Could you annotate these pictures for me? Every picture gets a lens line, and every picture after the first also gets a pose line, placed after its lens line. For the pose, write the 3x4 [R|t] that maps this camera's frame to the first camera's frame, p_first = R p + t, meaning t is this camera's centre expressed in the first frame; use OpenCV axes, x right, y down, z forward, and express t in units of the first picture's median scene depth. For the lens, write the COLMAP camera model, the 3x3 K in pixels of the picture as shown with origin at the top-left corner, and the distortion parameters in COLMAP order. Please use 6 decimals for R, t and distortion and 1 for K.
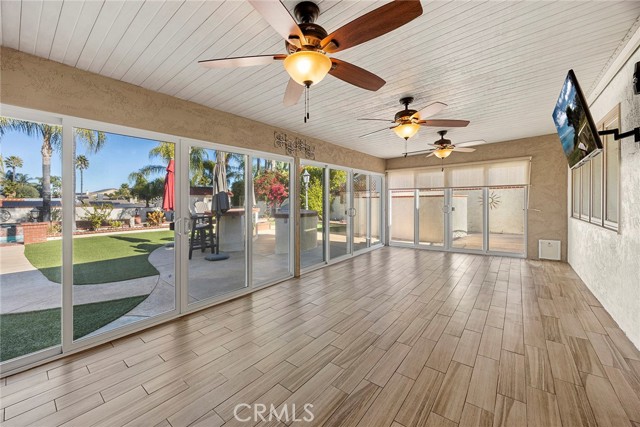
lens RADIAL K [[261.0, 0, 320.1], [0, 261.0, 197.0], [0, 0, 1]] dist [0.002261, 0.000107]
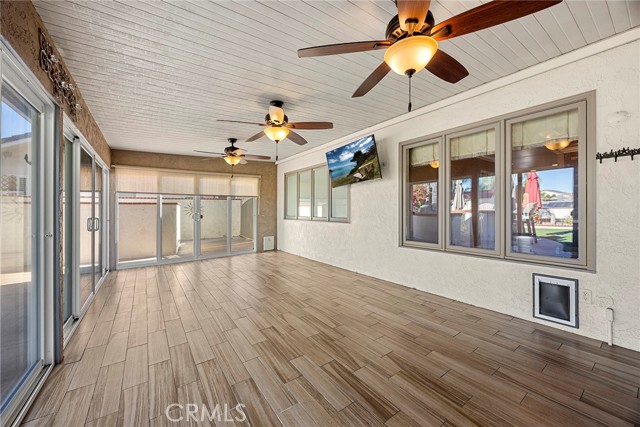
lens RADIAL K [[250.9, 0, 318.1], [0, 250.9, 211.1], [0, 0, 1]] dist [0.002998, 0.000024]
pose [[0.255301, 0.002739, 0.966858, -0.378399], [-0.004931, 0.999987, -0.001531, 0.030036], [-0.966849, -0.004377, 0.255311, 0.399591]]
